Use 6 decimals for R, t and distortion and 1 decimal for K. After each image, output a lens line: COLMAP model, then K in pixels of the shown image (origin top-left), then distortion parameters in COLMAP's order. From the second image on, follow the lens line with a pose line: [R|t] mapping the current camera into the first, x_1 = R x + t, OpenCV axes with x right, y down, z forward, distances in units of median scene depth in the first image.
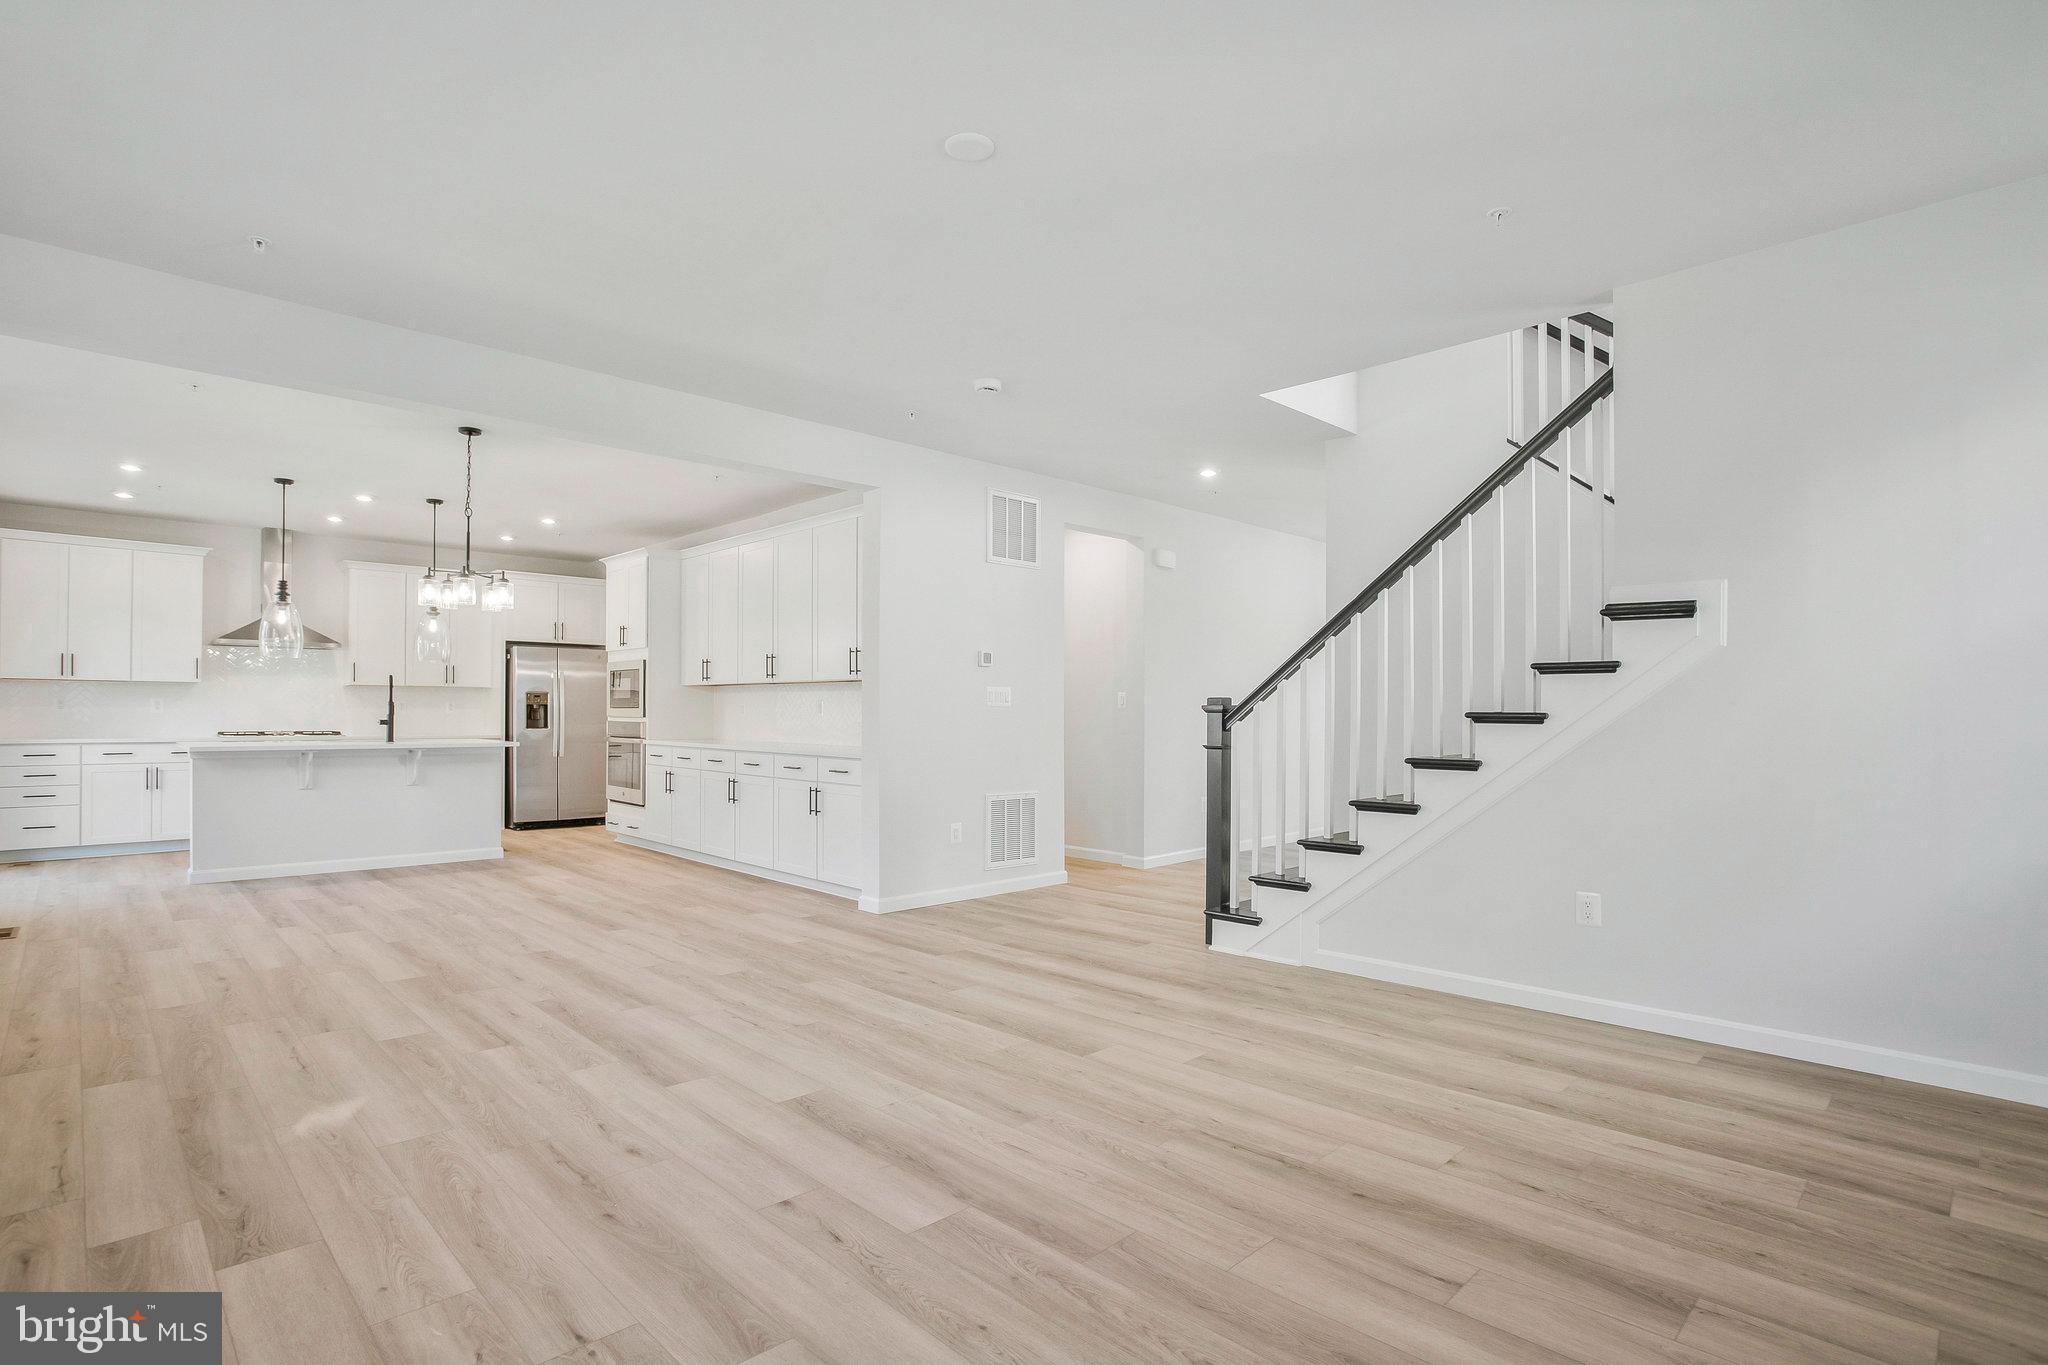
lens RADIAL K [[1017.6, 0, 1018.3], [0, 1017.6, 685.5], [0, 0, 1]] dist [-0.058953, 0.014953]
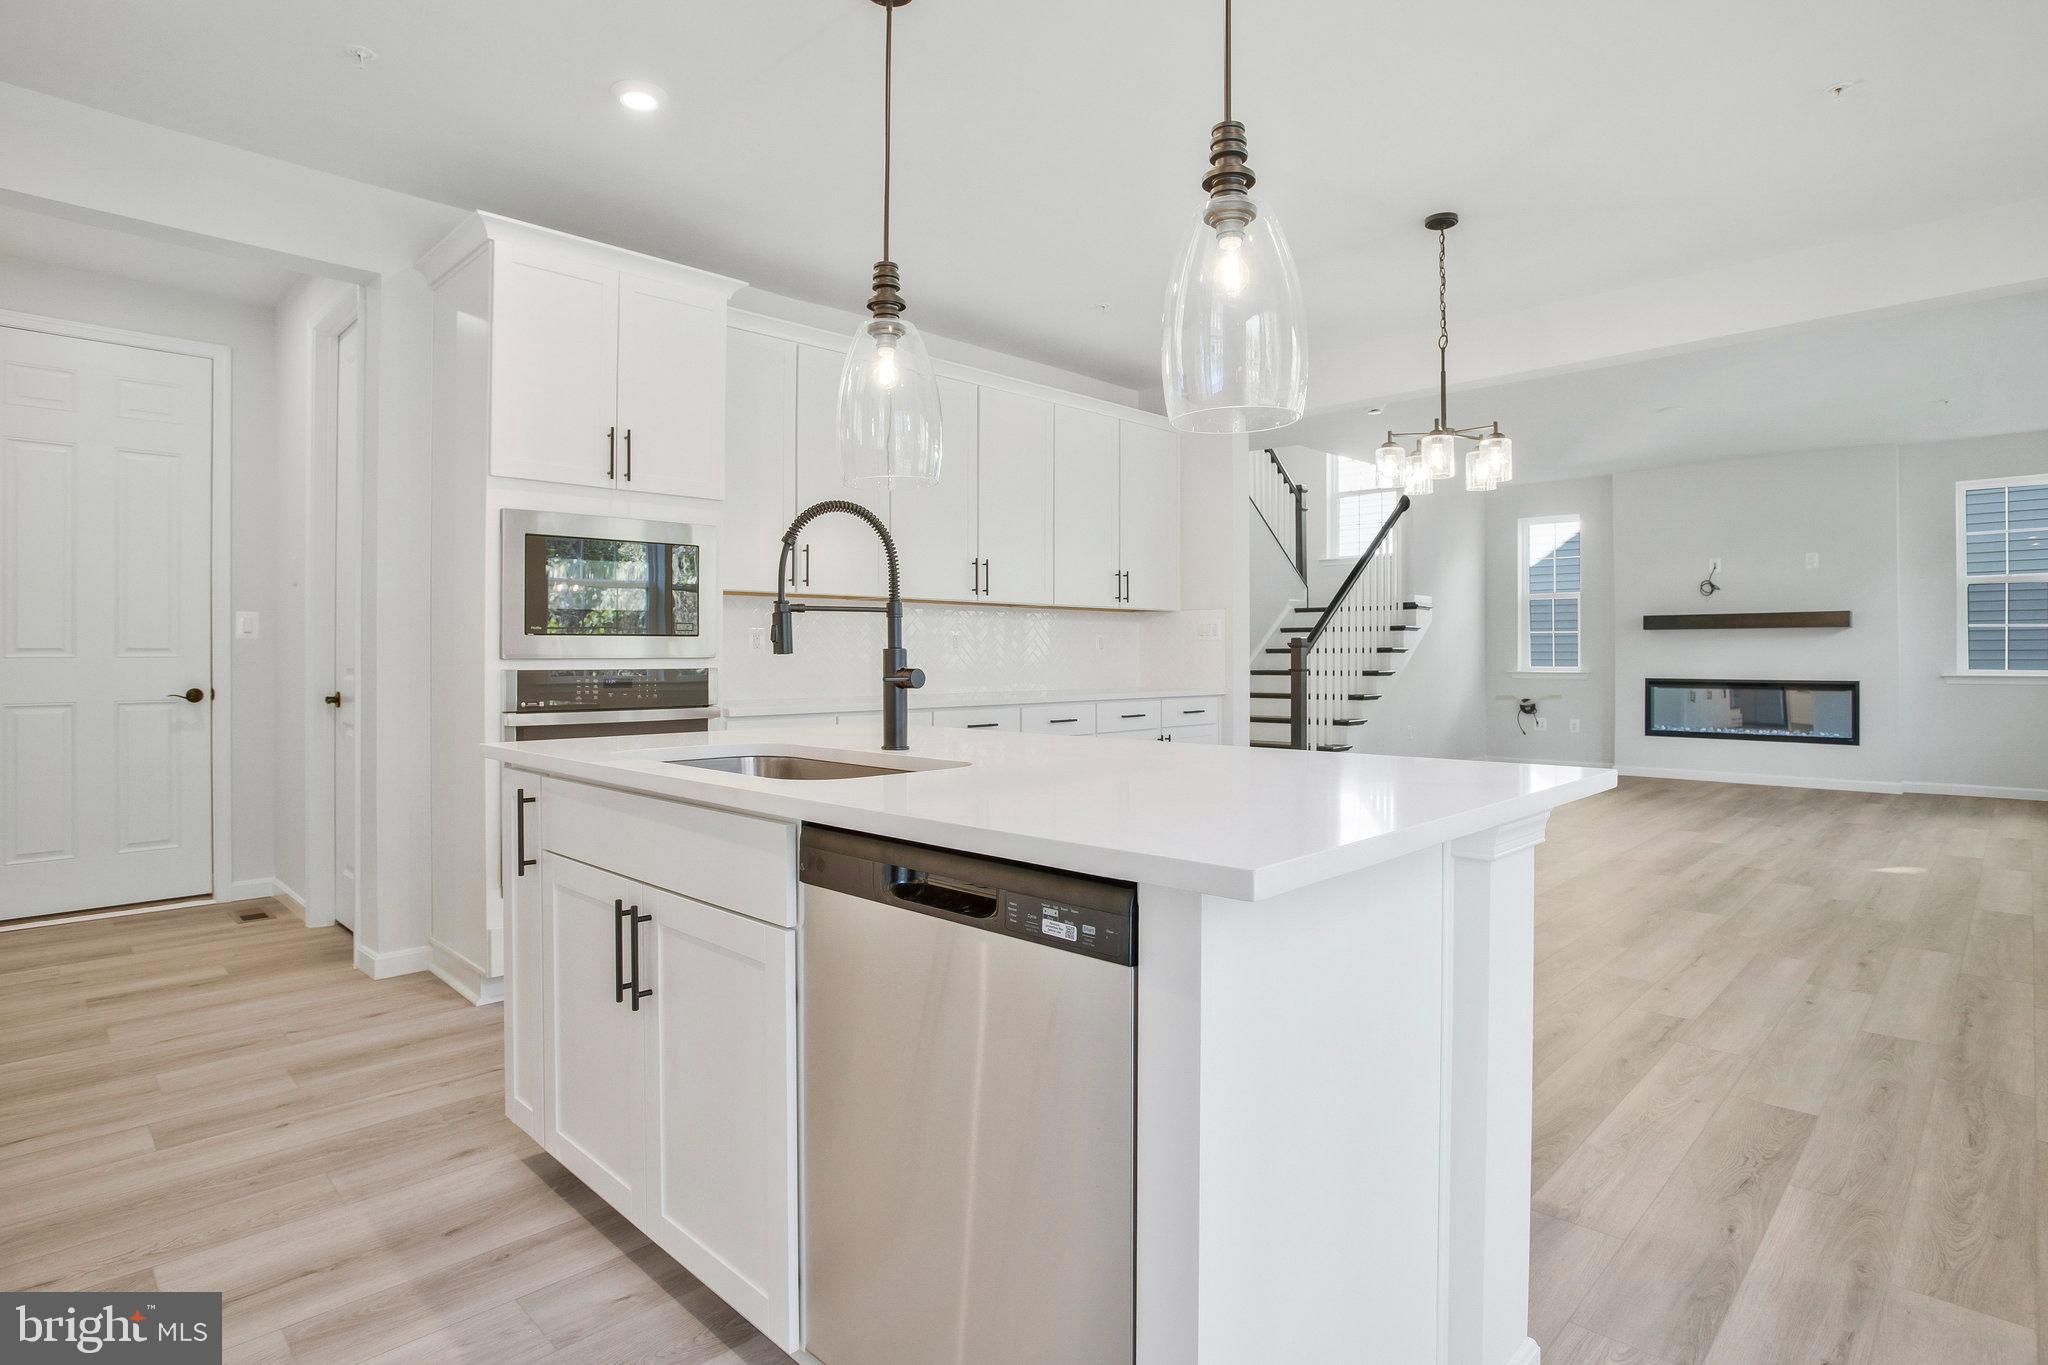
lens RADIAL K [[1087.1, 0, 1061.8], [0, 1087.1, 629.6], [0, 0, 1]] dist [-0.024995, 0.006447]
pose [[-0.065581, 0.020625, 0.997634, -1.935202], [-0.026297, 0.999403, -0.022390, 0.060775], [-0.997501, -0.027703, -0.064999, 1.997545]]
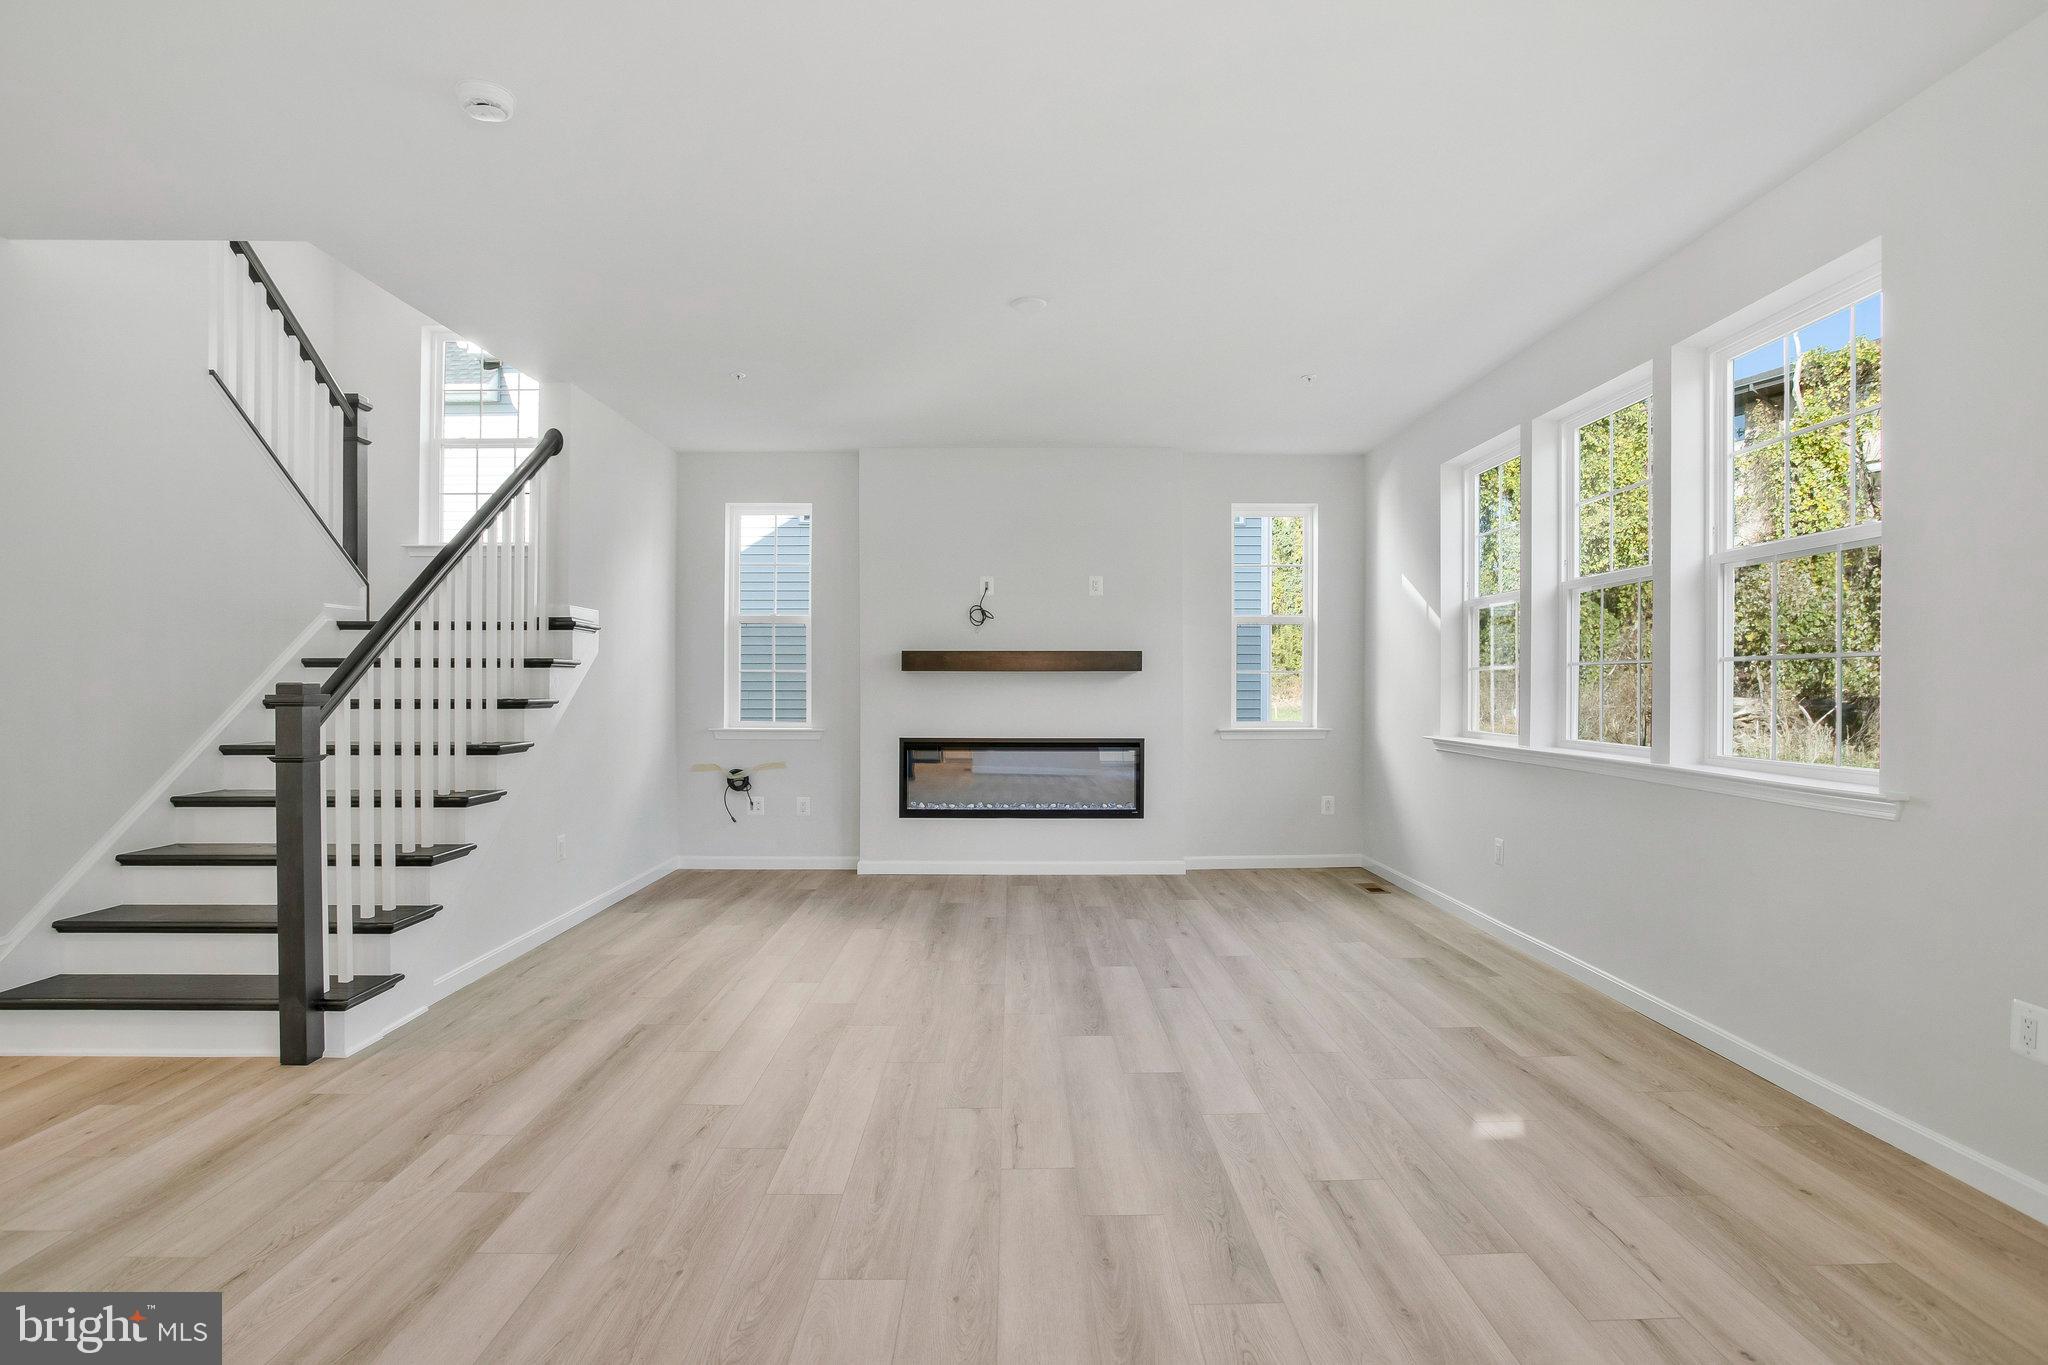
lens RADIAL K [[1017.6, 0, 1034.0], [0, 1017.6, 690.1], [0, 0, 1]] dist [-0.058953, 0.014953]
pose [[-0.735939, -0.004525, 0.677033, -0.783713], [-0.020549, 0.999666, -0.015656, 0.022181], [-0.676736, -0.025434, -0.735786, 1.560858]]
